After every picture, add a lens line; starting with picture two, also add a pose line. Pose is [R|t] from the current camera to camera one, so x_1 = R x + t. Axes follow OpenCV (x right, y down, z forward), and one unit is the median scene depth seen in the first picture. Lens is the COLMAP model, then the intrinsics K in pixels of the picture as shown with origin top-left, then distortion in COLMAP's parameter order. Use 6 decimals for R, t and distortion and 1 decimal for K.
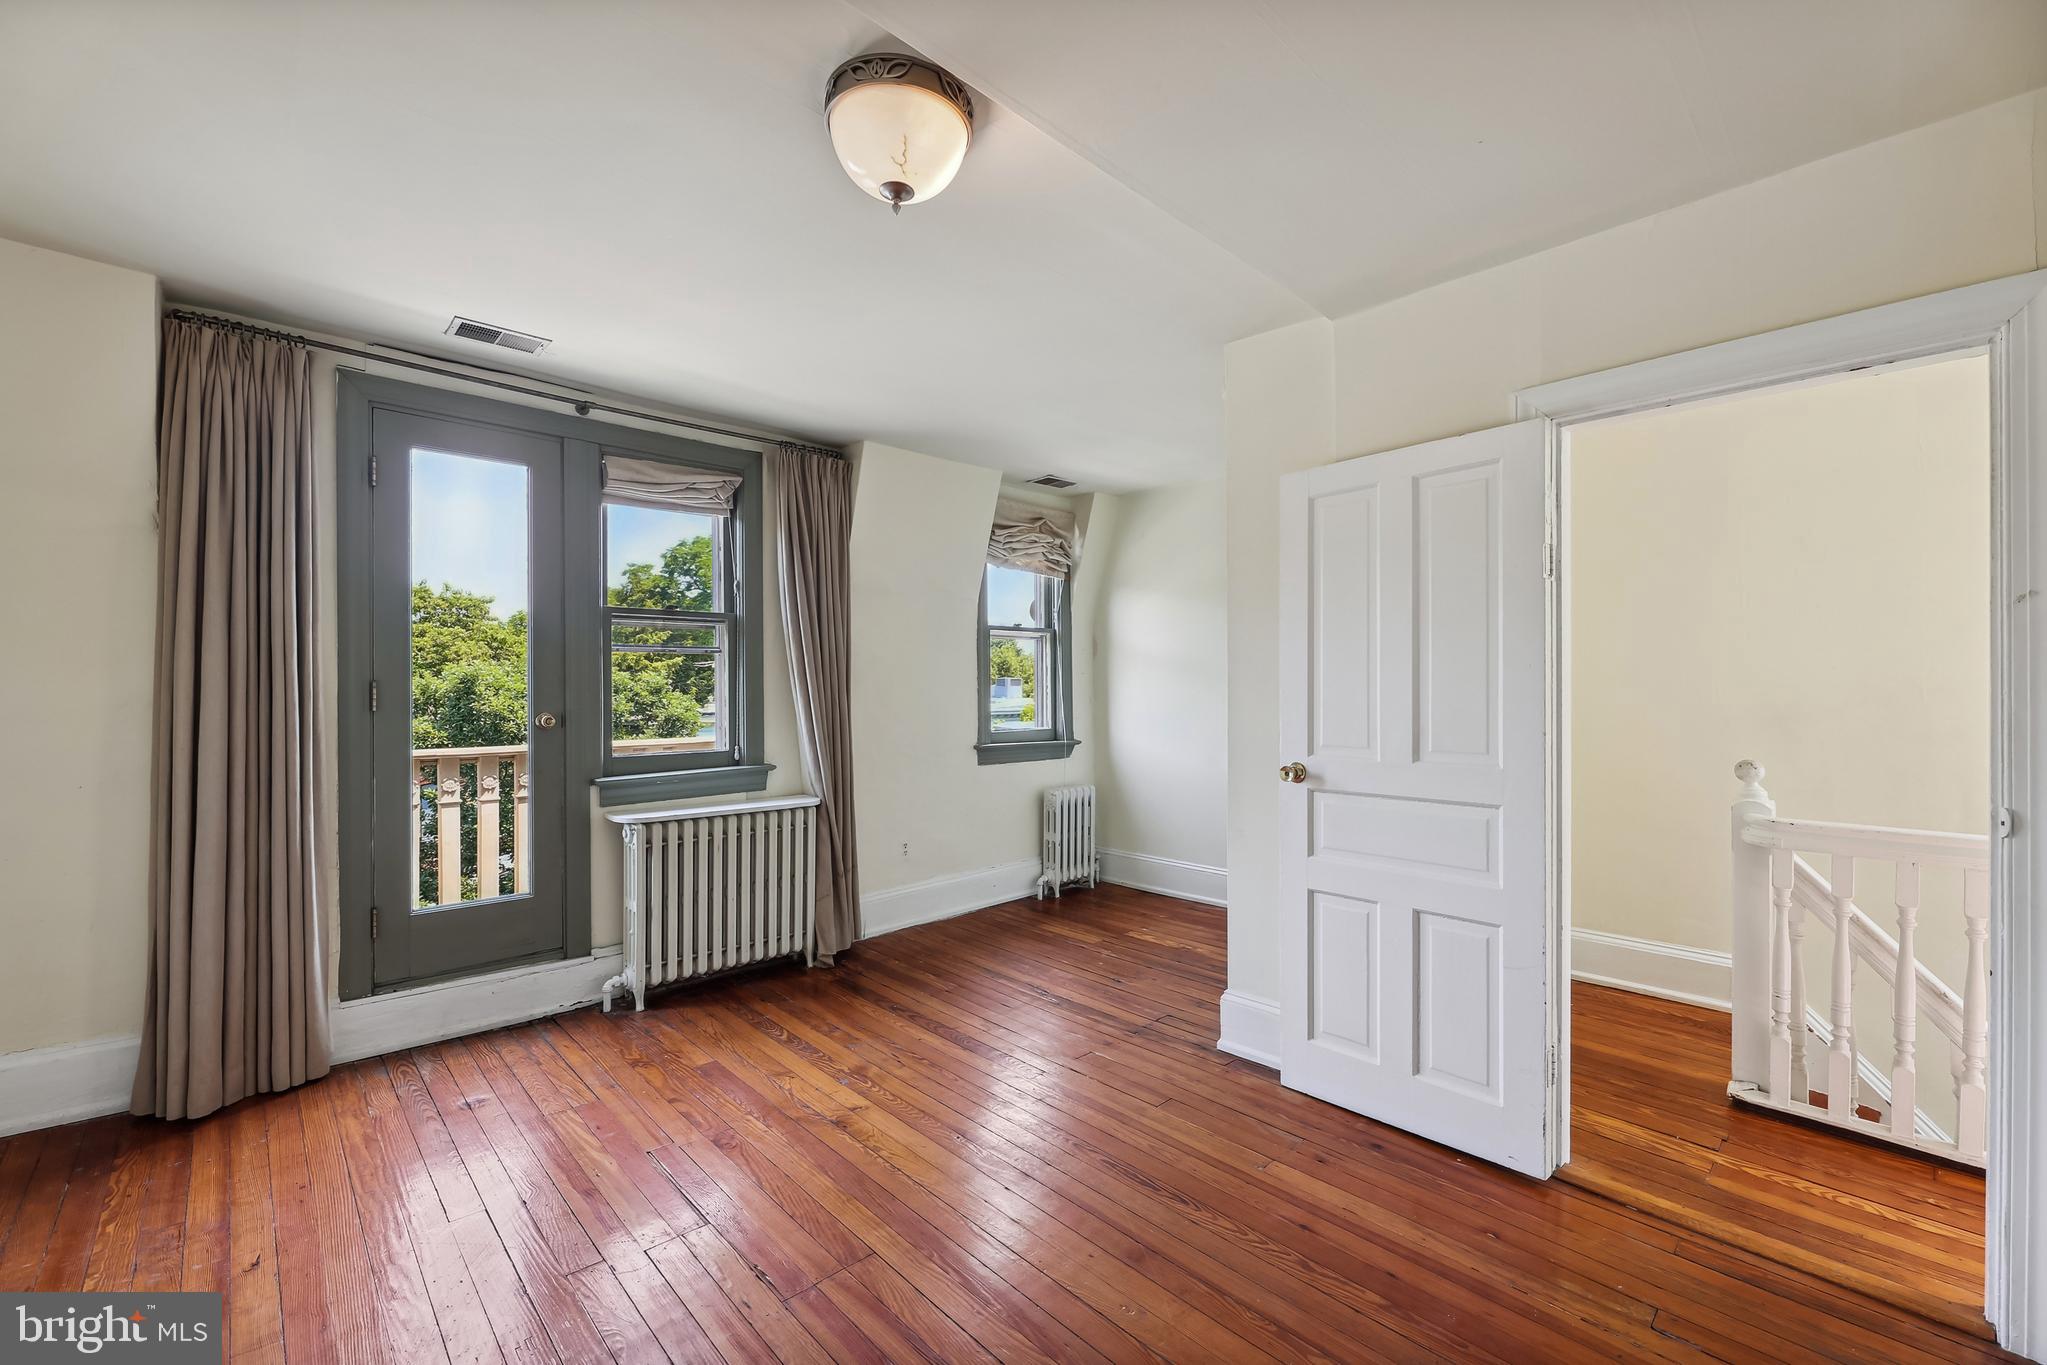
lens RADIAL K [[834.2, 0, 1008.3], [0, 834.2, 679.5], [0, 0, 1]] dist [-0.000239, -0.002628]
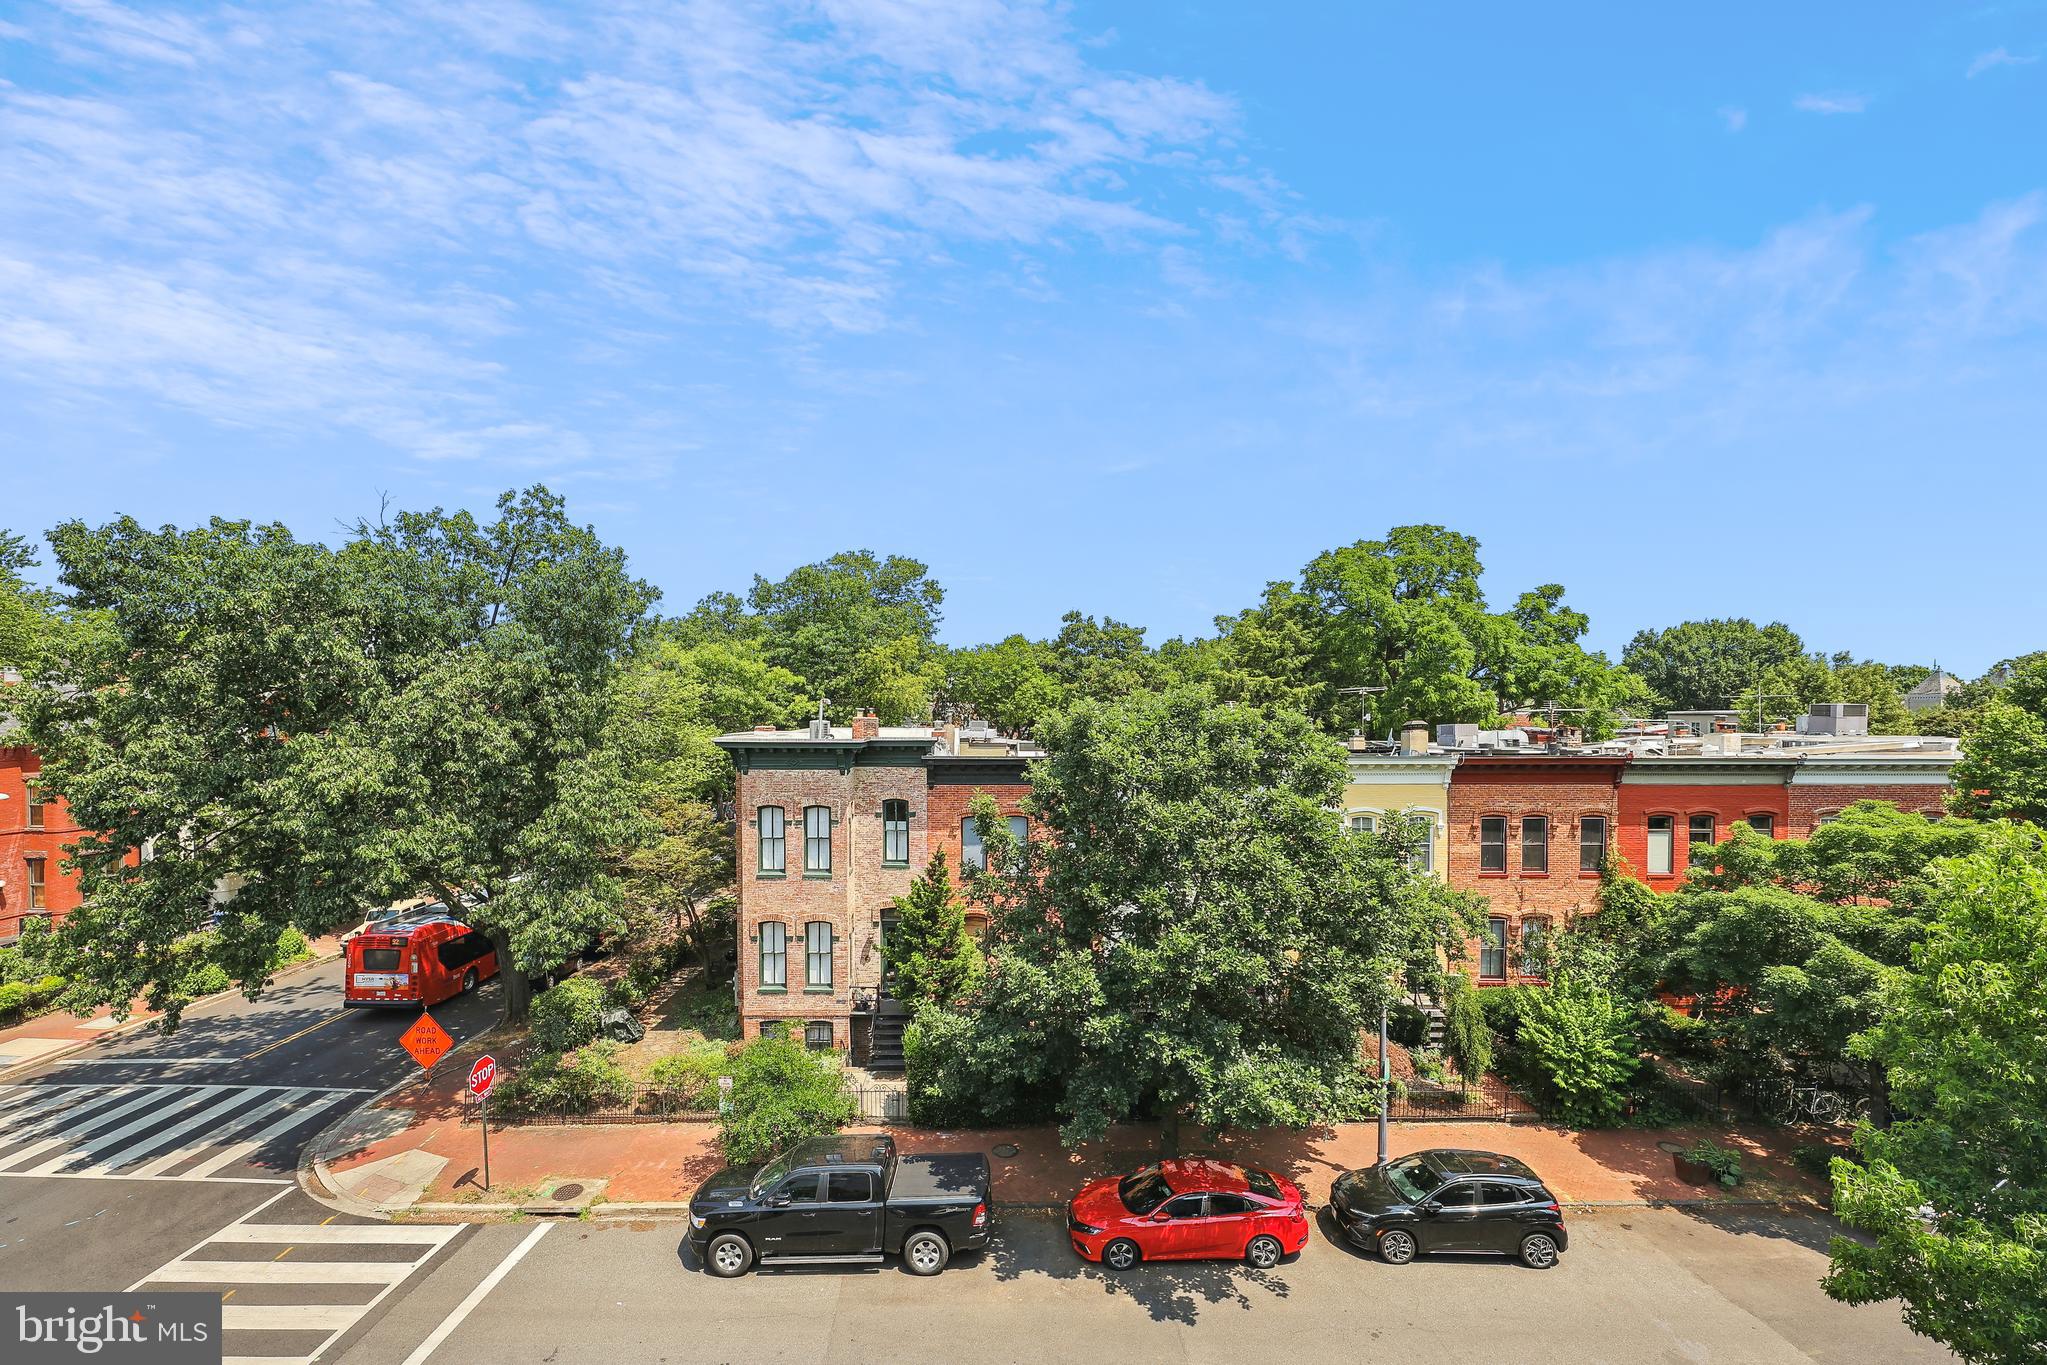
lens RADIAL K [[834.2, 0, 991.6], [0, 834.2, 726.7], [0, 0, 1]] dist [-0.000239, -0.002628]
pose [[0.731551, 0.016665, -0.681583, -0.615230], [0.004784, 0.999551, 0.029575, -0.102196], [0.681769, -0.024896, 0.731143, 1.511873]]
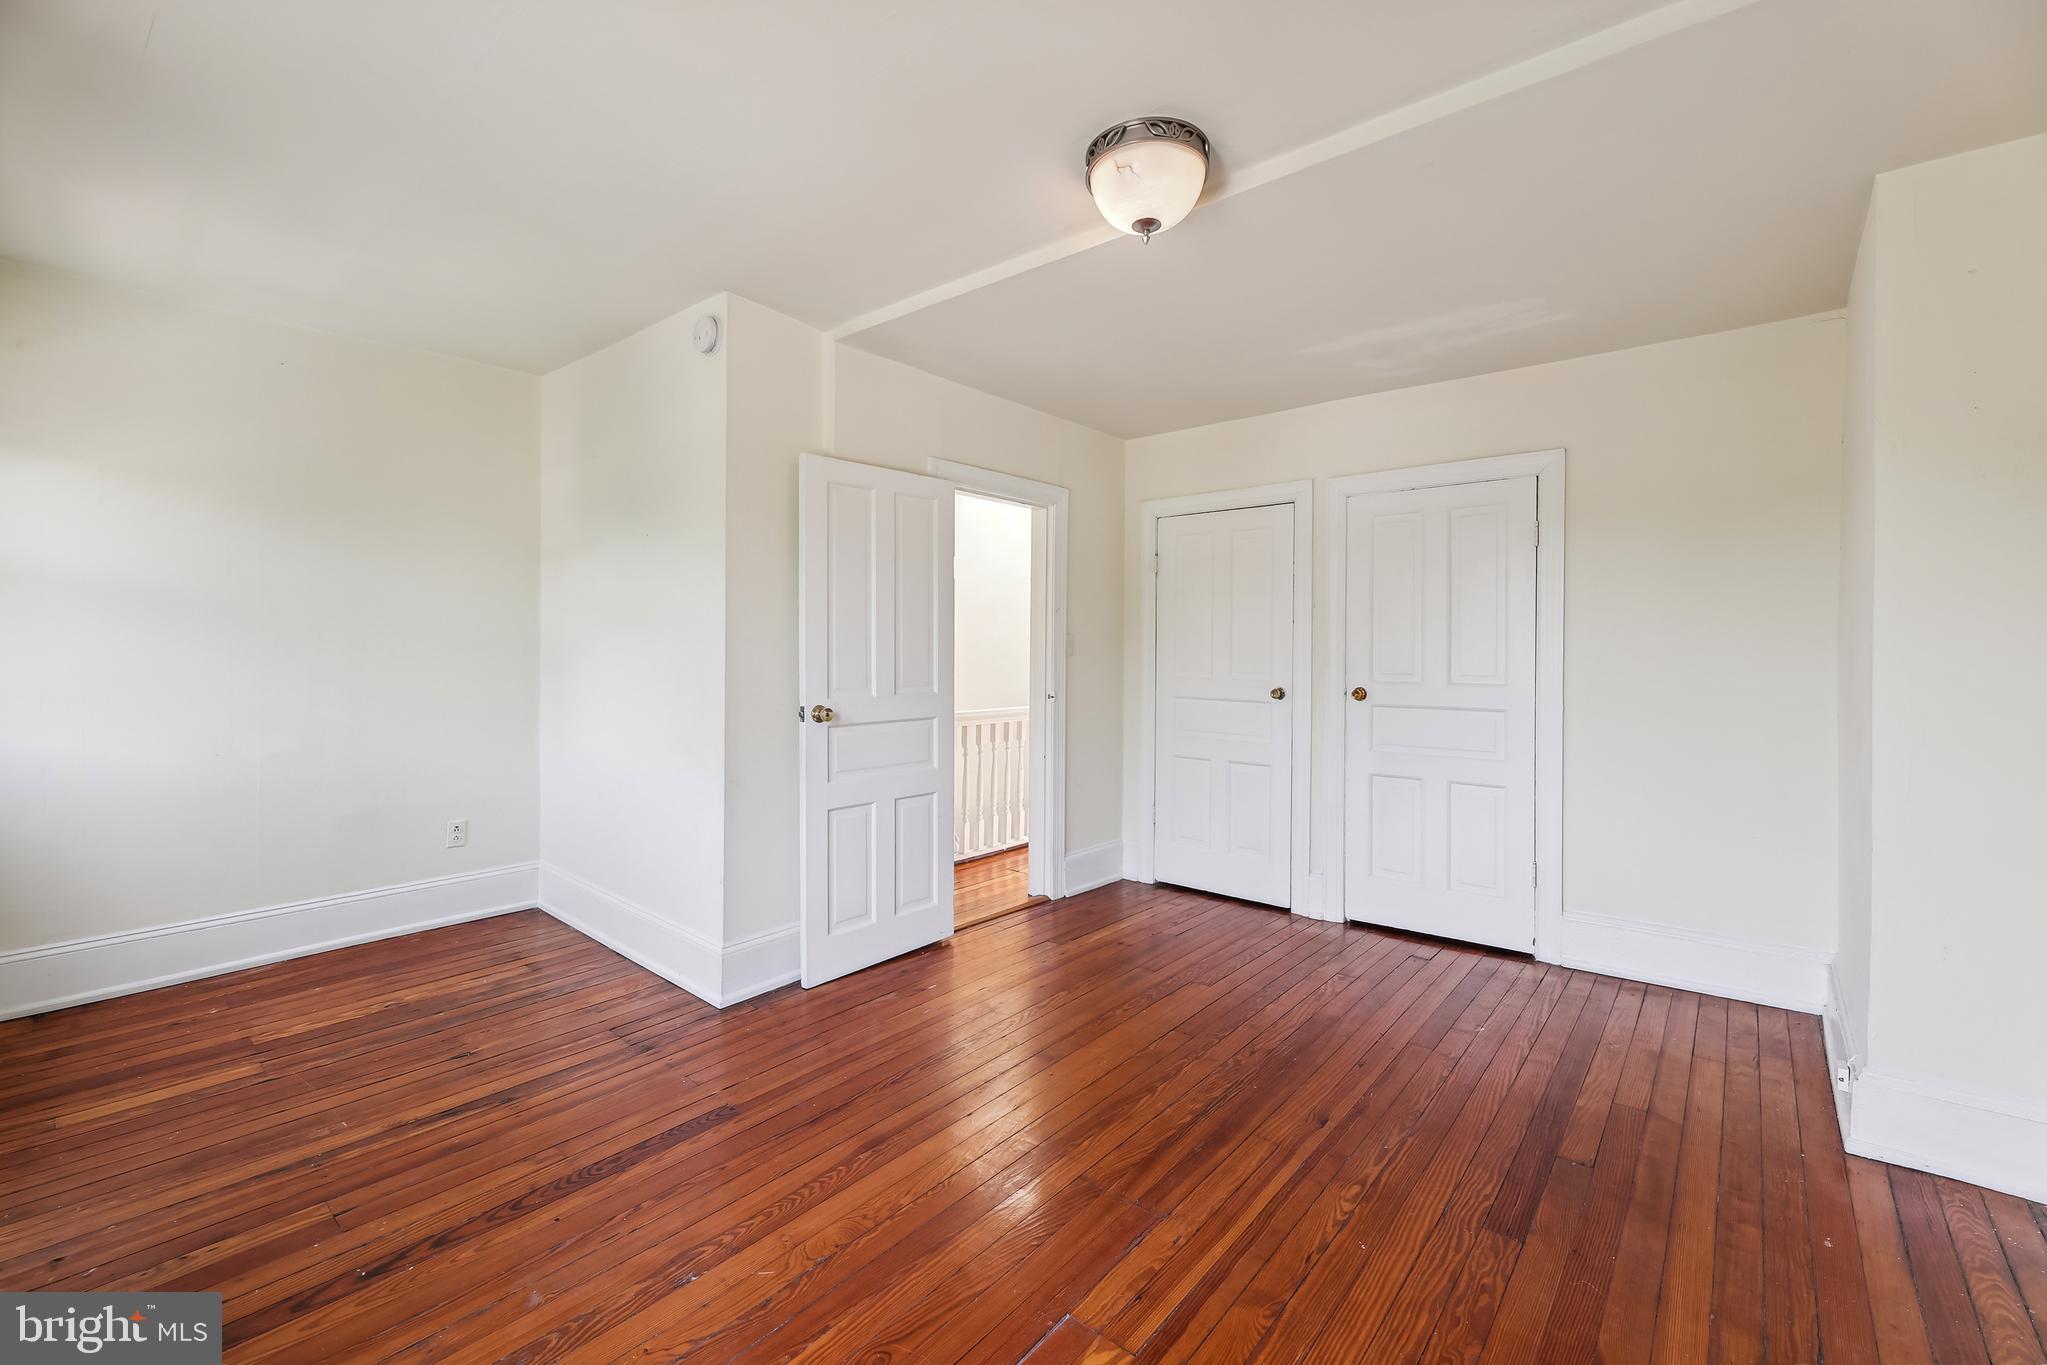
lens RADIAL K [[834.2, 0, 1022.0], [0, 834.2, 652.2], [0, 0, 1]] dist [-0.000239, -0.002628]
pose [[-0.108261, -0.004740, 0.994111, -0.652093], [-0.018509, 0.999825, 0.002752, 0.012541], [-0.993950, -0.018102, -0.108330, 0.653578]]
